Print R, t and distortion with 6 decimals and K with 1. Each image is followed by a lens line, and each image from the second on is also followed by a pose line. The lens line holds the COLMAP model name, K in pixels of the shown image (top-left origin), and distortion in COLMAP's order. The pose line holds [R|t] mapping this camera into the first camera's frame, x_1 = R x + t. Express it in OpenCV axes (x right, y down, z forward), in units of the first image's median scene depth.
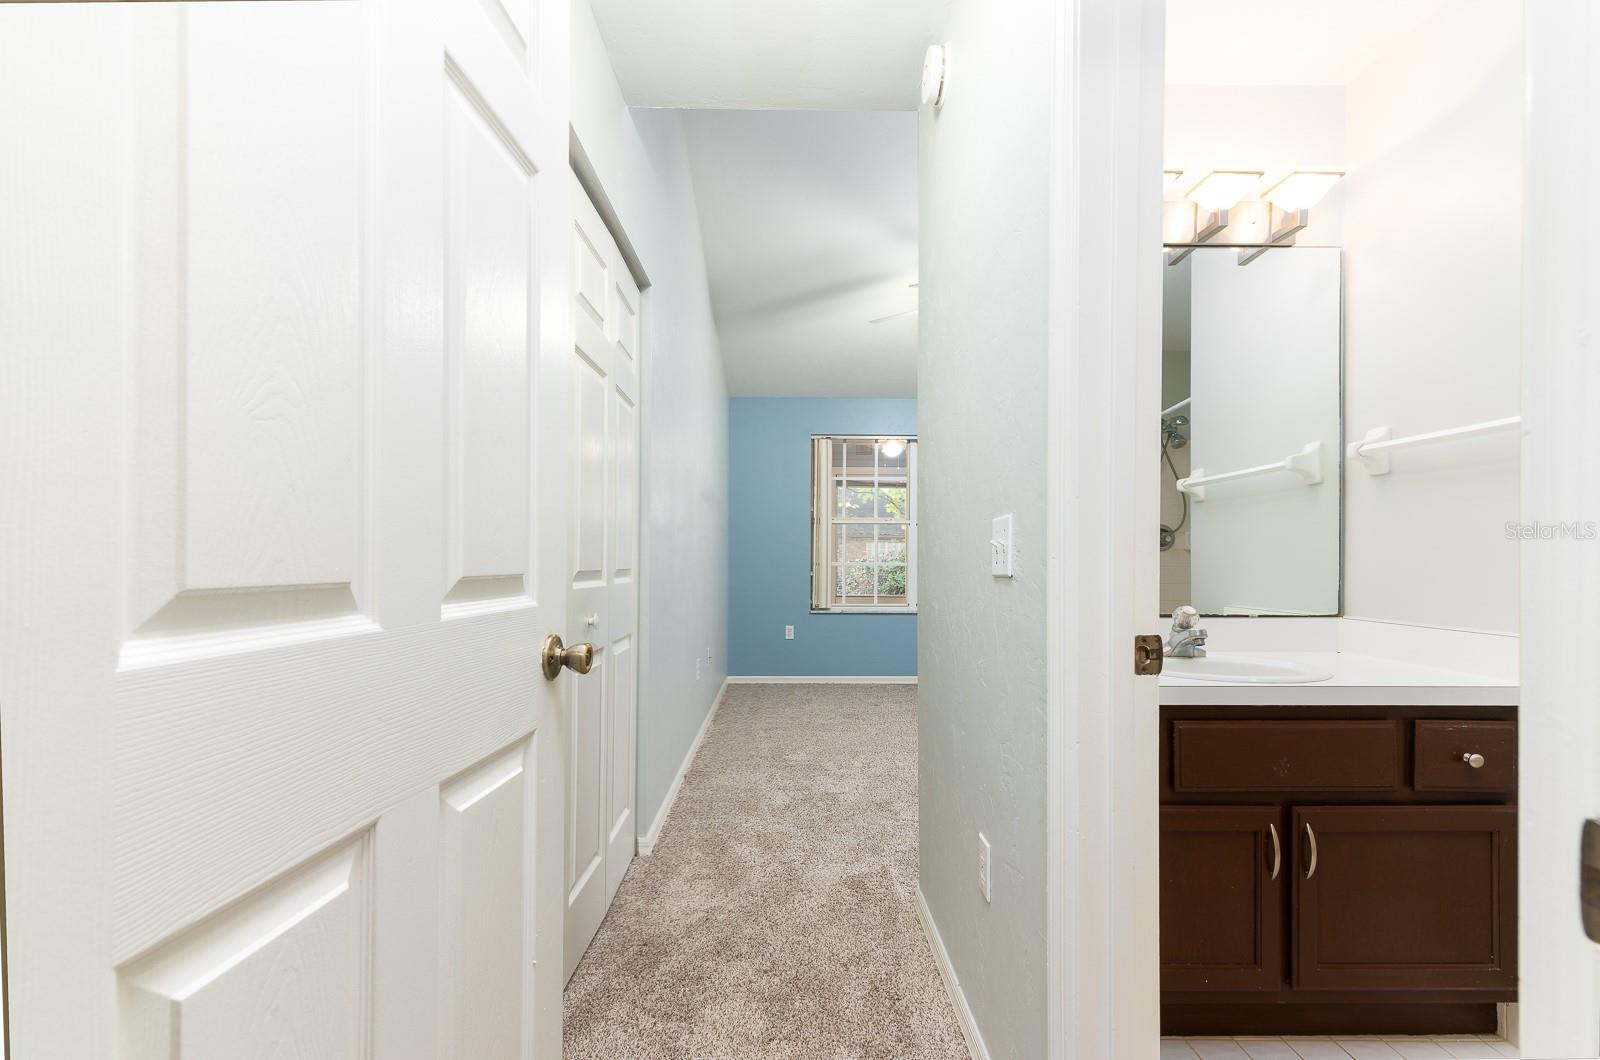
lens RADIAL K [[729.2, 0, 807.6], [0, 729.2, 539.9], [0, 0, 1]] dist [0.013106, 0.000237]
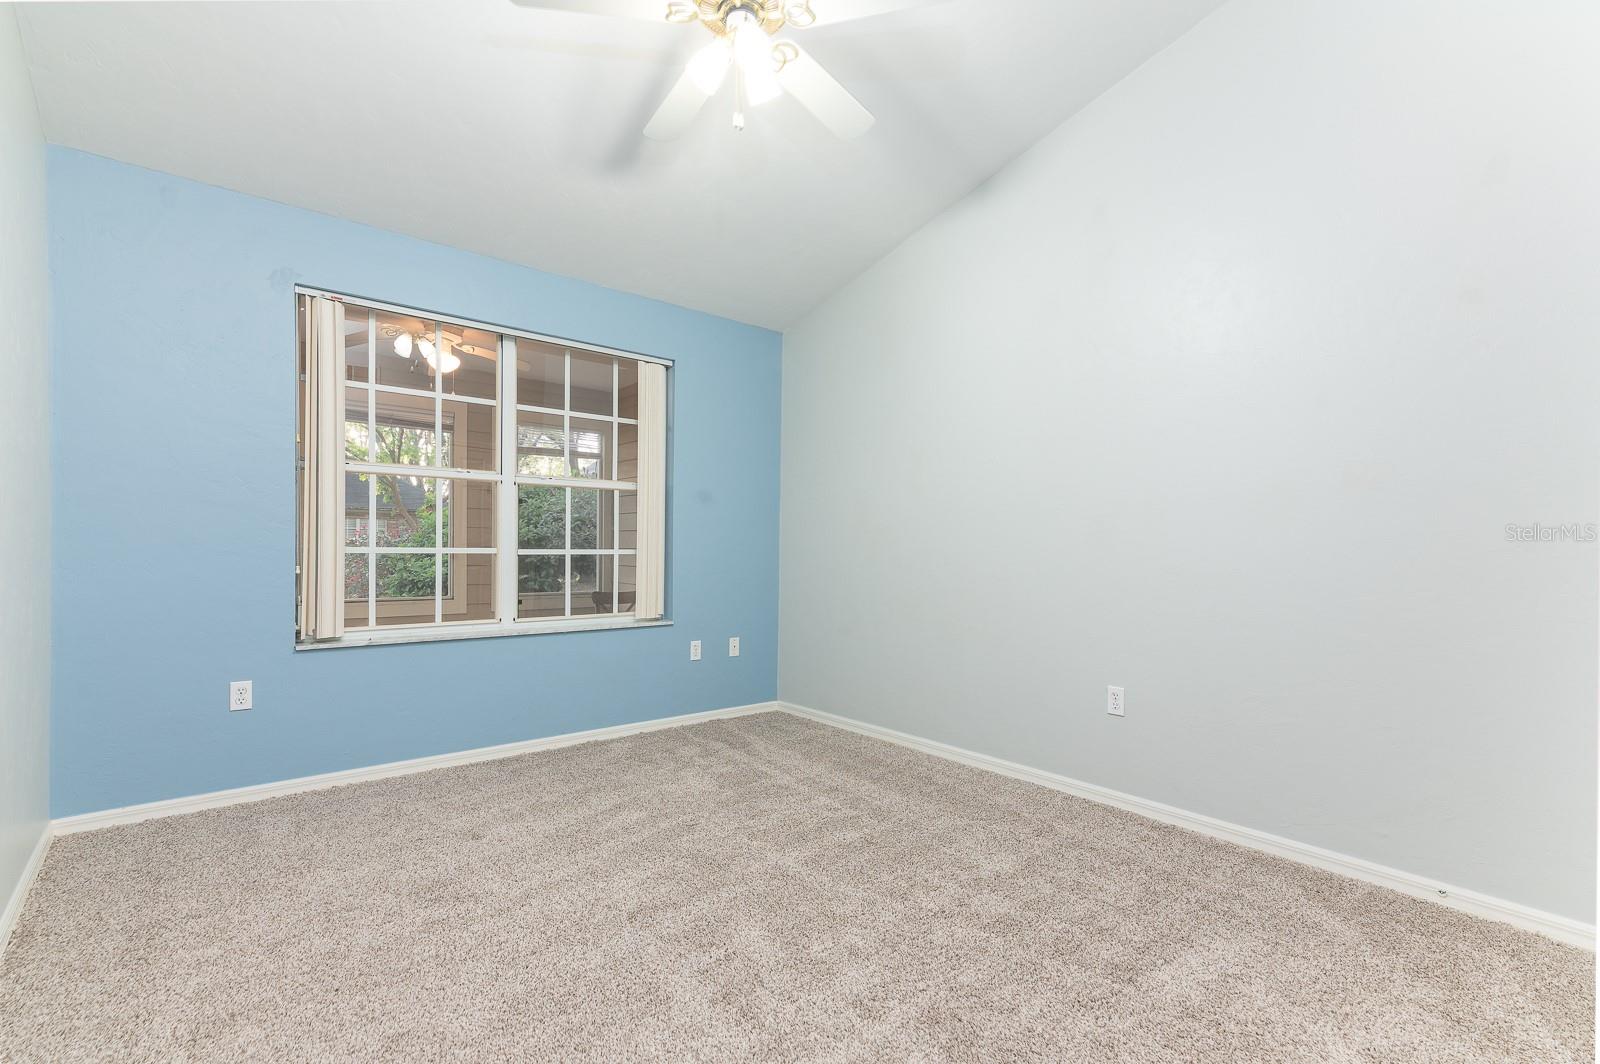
lens RADIAL K [[729.2, 0, 797.1], [0, 729.2, 552.7], [0, 0, 1]] dist [0.013106, 0.000237]
pose [[0.787568, -0.001576, 0.616226, -0.034126], [-0.023687, 0.999180, 0.032829, 0.010471], [-0.615773, -0.040452, 0.786885, 0.403662]]
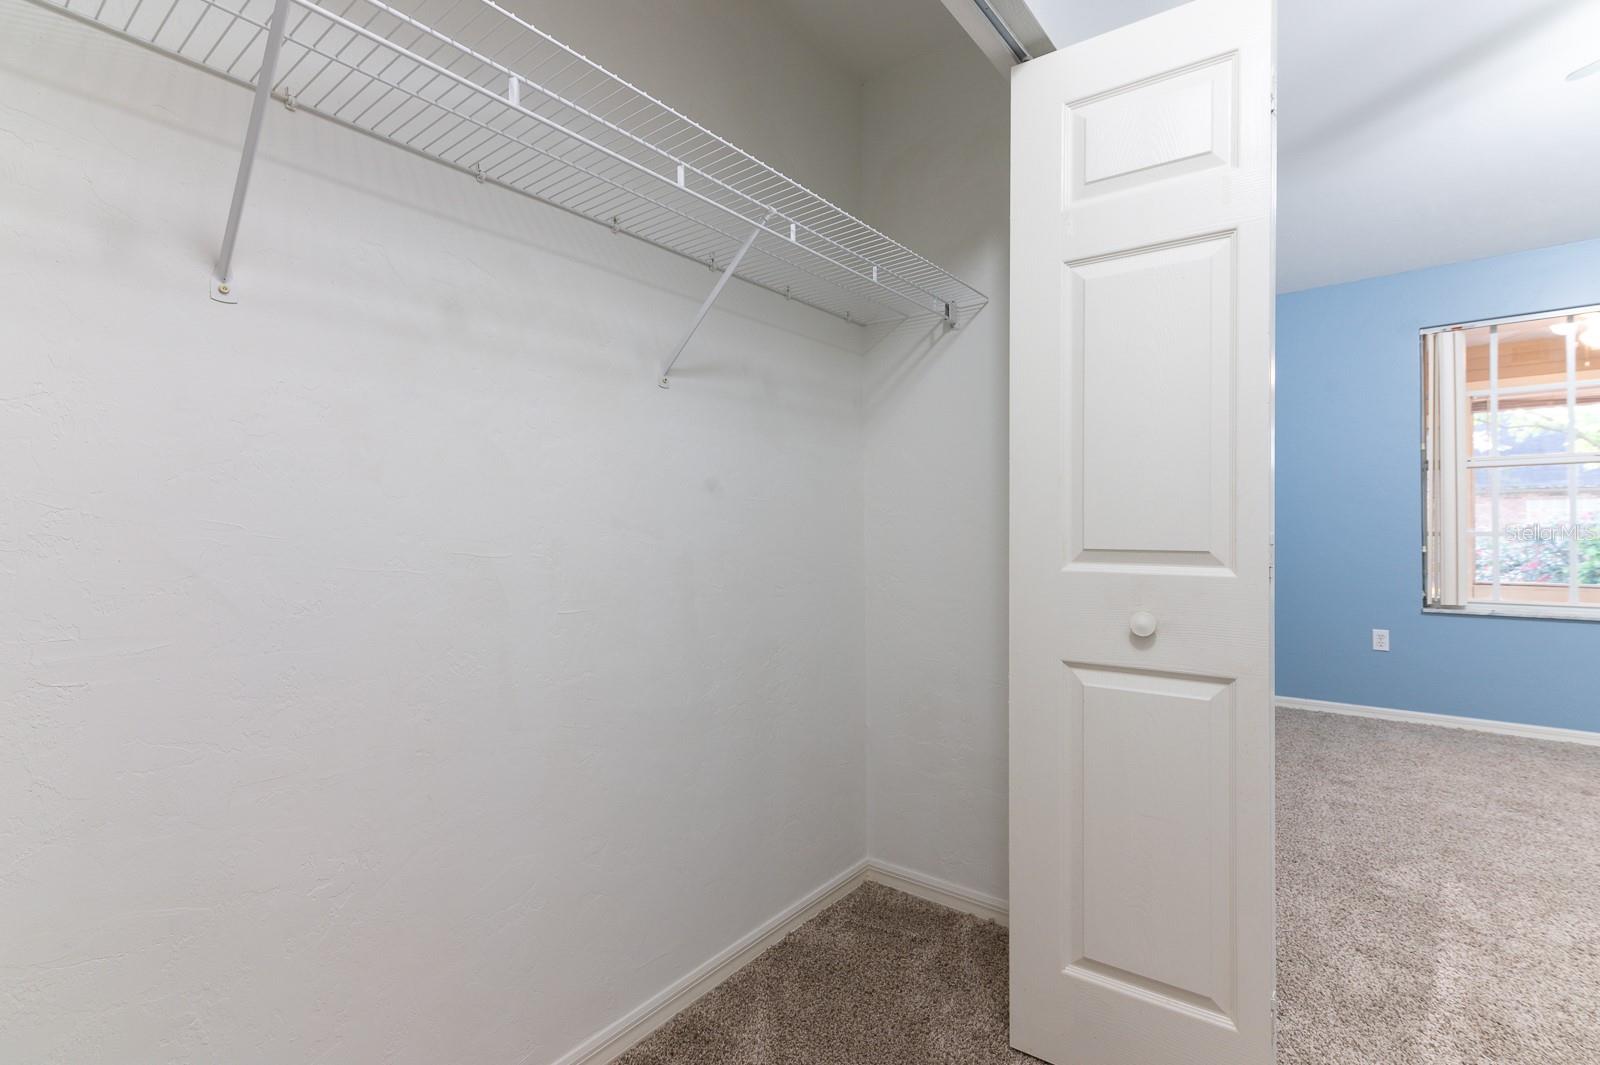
lens RADIAL K [[729.2, 0, 810.1], [0, 729.2, 526.1], [0, 0, 1]] dist [0.013106, 0.000237]
pose [[0.772919, -0.012062, -0.634390, -0.001009], [0.026381, 0.999566, 0.013136, 0.003744], [0.633956, -0.026889, 0.772901, 0.173695]]
